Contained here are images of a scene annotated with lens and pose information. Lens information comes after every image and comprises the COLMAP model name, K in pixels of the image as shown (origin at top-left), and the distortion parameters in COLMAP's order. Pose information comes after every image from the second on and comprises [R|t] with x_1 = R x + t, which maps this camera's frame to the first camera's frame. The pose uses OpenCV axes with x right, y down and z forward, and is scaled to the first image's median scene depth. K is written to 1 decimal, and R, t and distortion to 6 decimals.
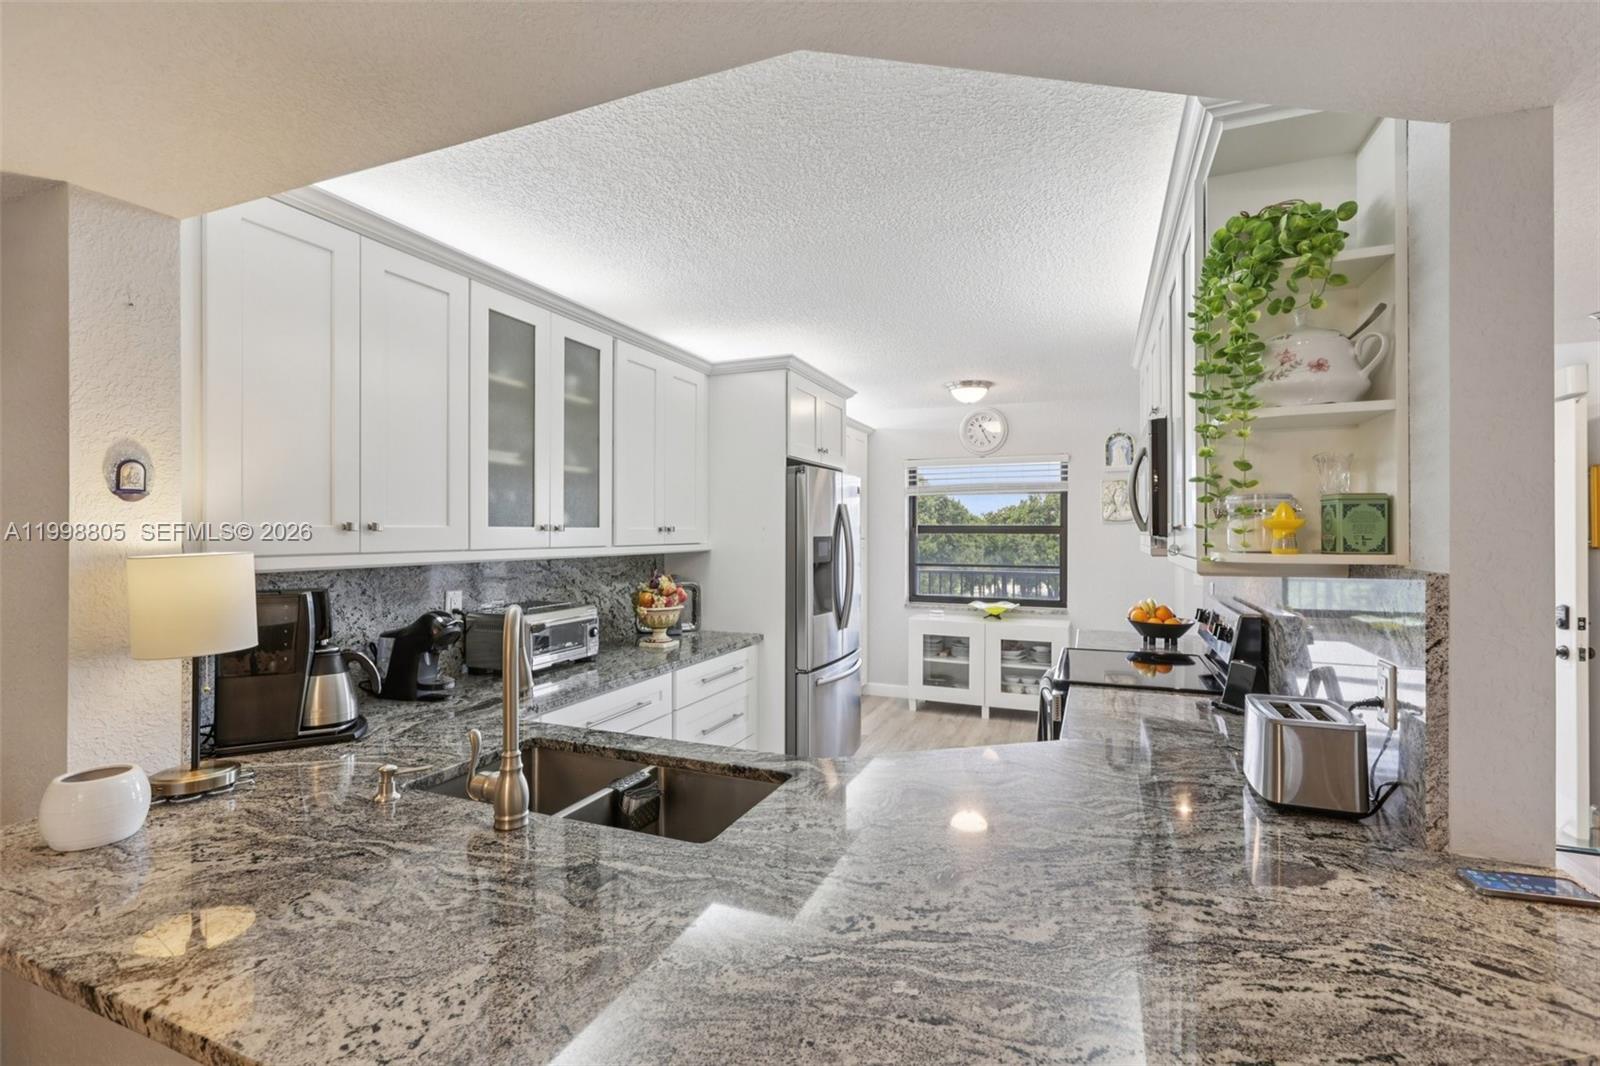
lens RADIAL K [[714.6, 0, 805.0], [0, 714.6, 532.9], [0, 0, 1]] dist [-0.000772, 0.000267]
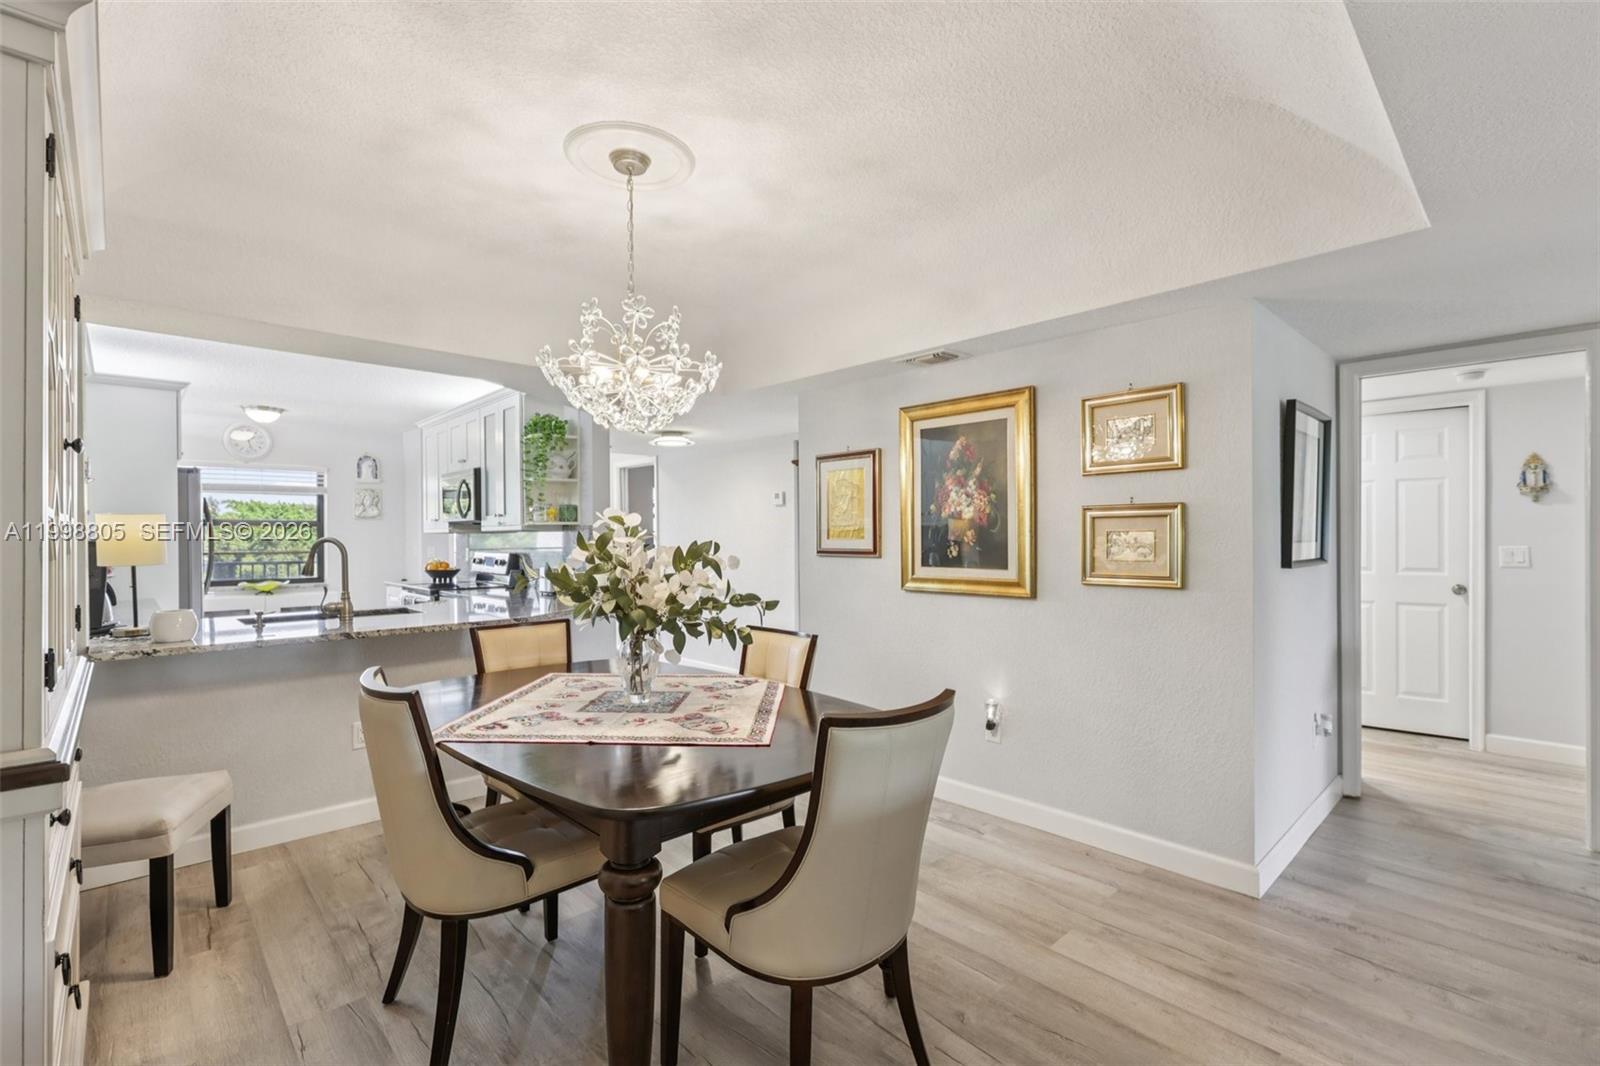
lens RADIAL K [[714.6, 0, 805.0], [0, 714.6, 532.9], [0, 0, 1]] dist [-0.000772, 0.000267]
pose [[0.409582, 0.004267, 0.912263, -1.776046], [0.006750, 0.999948, -0.007708, 0.108190], [-0.912248, 0.009315, 0.409532, -1.356710]]
